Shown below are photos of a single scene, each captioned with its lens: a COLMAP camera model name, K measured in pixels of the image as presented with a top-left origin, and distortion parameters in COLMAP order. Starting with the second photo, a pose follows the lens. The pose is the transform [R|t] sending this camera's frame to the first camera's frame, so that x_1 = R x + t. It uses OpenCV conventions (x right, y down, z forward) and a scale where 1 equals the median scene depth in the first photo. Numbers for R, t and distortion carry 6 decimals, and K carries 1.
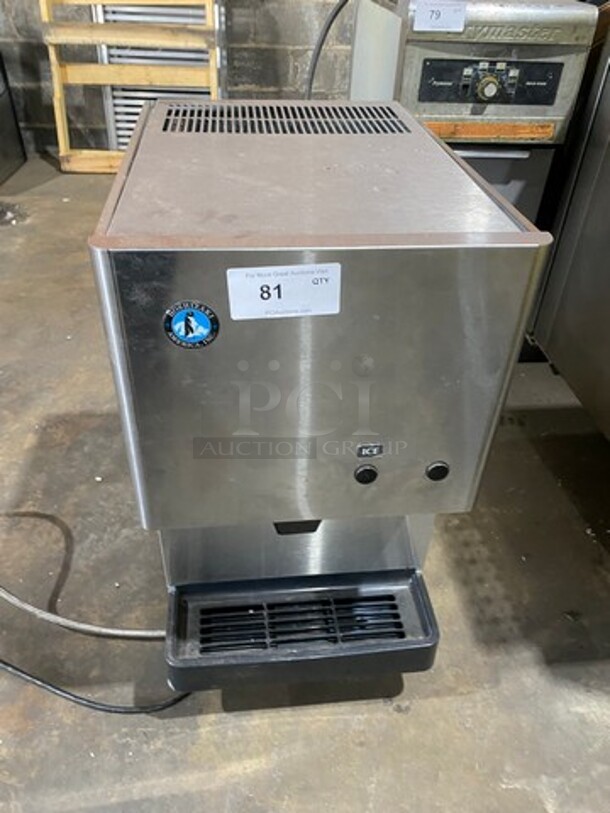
lens RADIAL K [[621.4, 0, 305.7], [0, 621.4, 393.1], [0, 0, 1]] dist [-0.005530, 0.008408]
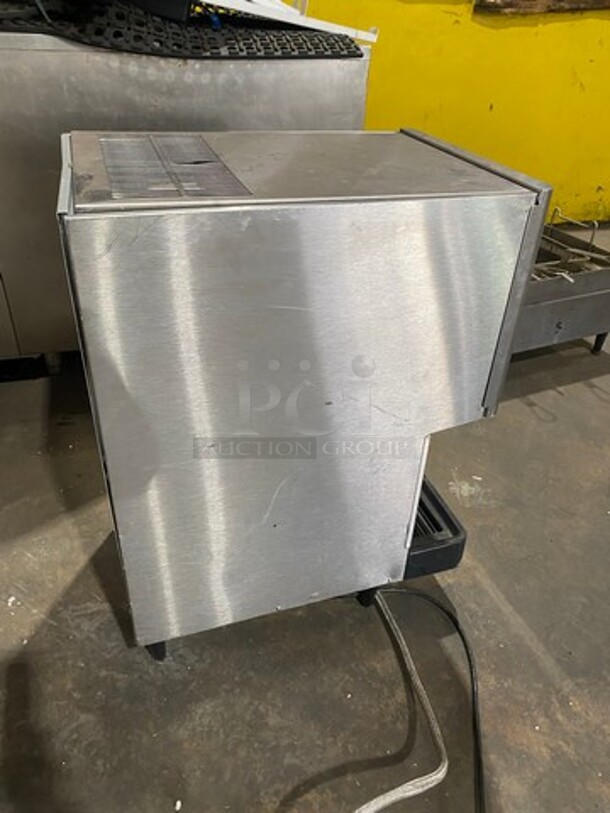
lens RADIAL K [[610.1, 0, 325.9], [0, 610.1, 409.2], [0, 0, 1]] dist [0.001080, 0.000134]
pose [[-0.231038, -0.571186, 0.787634, -0.878967], [0.535368, 0.601326, 0.593117, -0.542642], [-0.812405, 0.558707, 0.166866, 0.784462]]
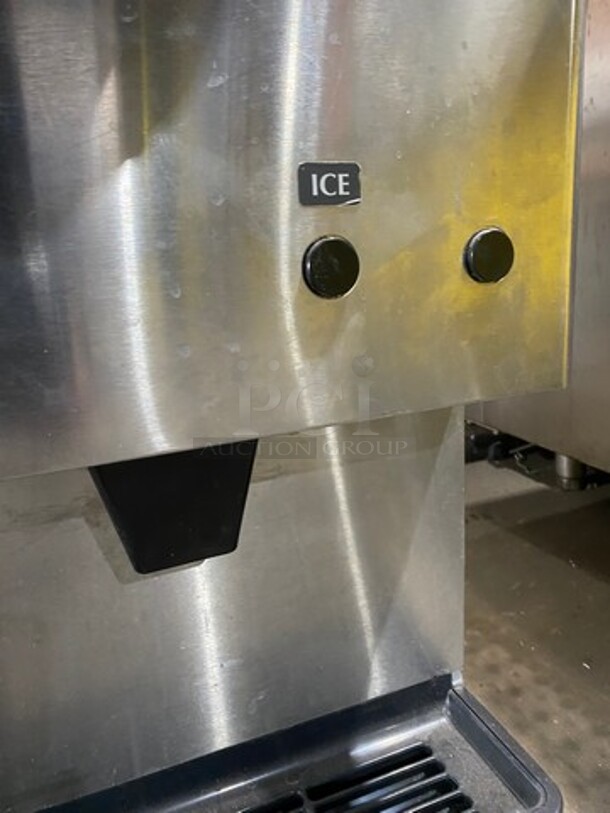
lens RADIAL K [[615.3, 0, 323.9], [0, 615.3, 402.4], [0, 0, 1]] dist [0.001117, 0.002258]
pose [[0.958965, -0.142050, 0.245372, -0.010221], [0.228770, 0.898897, -0.373695, 0.253770], [-0.167481, 0.414495, 0.894508, 0.498158]]
